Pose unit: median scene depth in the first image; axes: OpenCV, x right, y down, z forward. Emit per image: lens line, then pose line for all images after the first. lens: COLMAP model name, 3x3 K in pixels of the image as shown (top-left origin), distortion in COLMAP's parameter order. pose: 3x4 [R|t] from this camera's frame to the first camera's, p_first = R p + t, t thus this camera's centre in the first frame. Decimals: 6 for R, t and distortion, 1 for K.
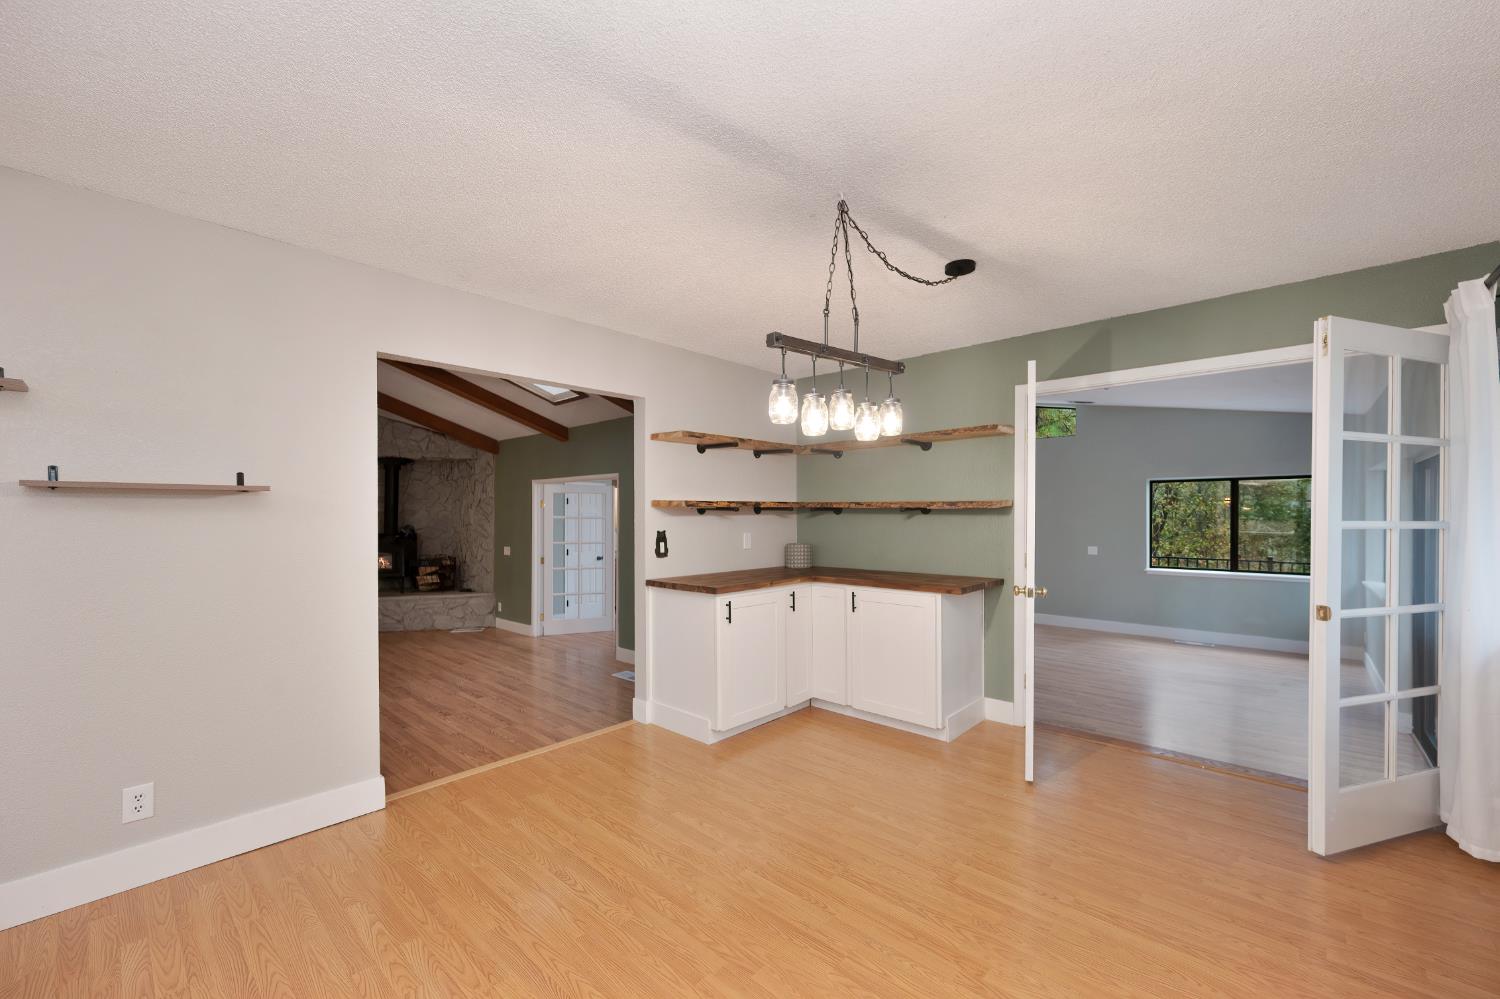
lens RADIAL K [[601.3, 0, 744.6], [0, 601.3, 517.3], [0, 0, 1]] dist [0.001896, 0.000287]
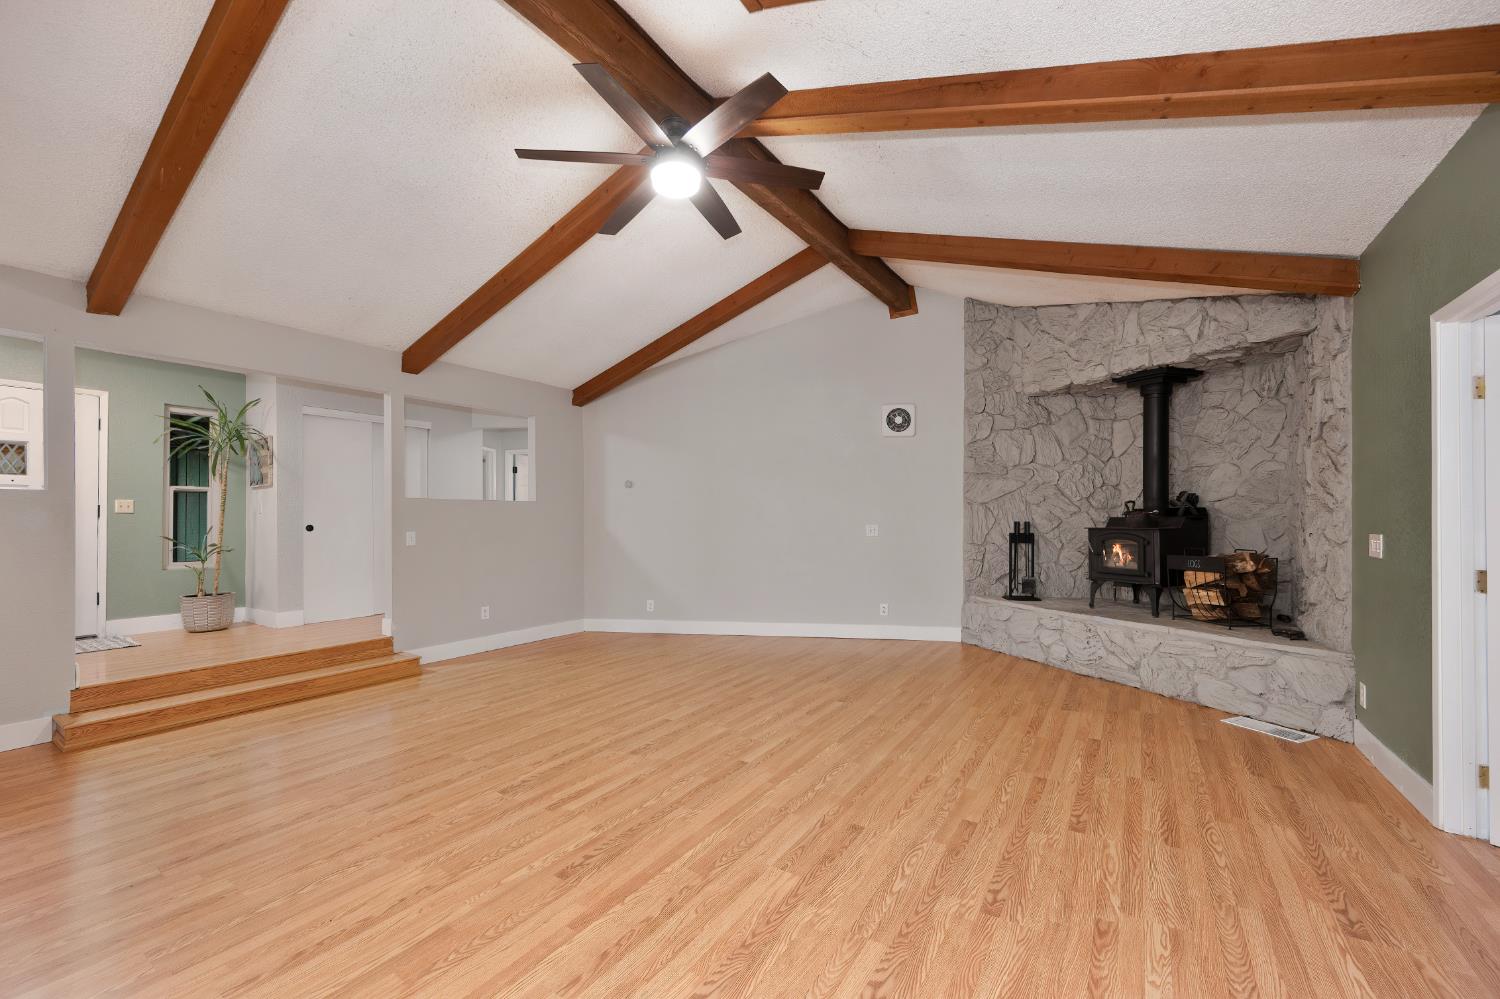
lens RADIAL K [[600.1, 0, 754.3], [0, 600.1, 505.3], [0, 0, 1]] dist [0.001226, -0.000316]
pose [[0.173461, -0.017763, -0.984681, -0.101772], [-0.003217, 0.999822, -0.018603, 0.038173], [0.984836, 0.006395, 0.173373, 0.552365]]
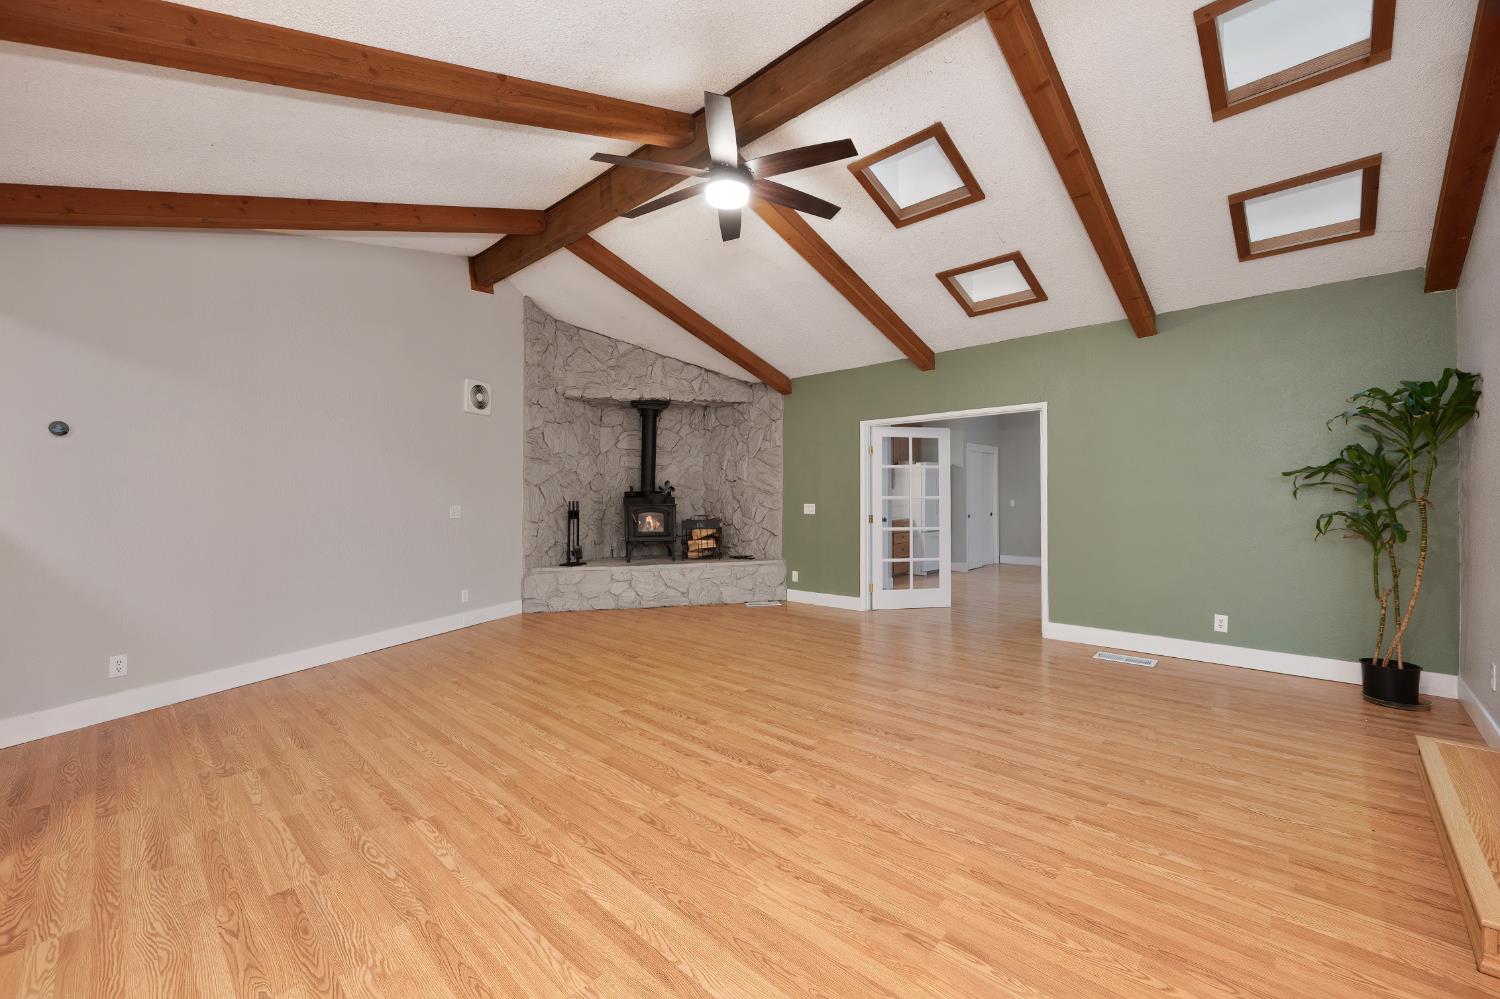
lens RADIAL K [[601.5, 0, 754.4], [0, 601.5, 496.2], [0, 0, 1]] dist [-0.002156, -0.000213]
pose [[0.999961, -0.003389, -0.008157, -0.448249], [0.003322, 0.999961, -0.008220, 0.043460], [0.008184, 0.008192, 0.999933, 0.160217]]
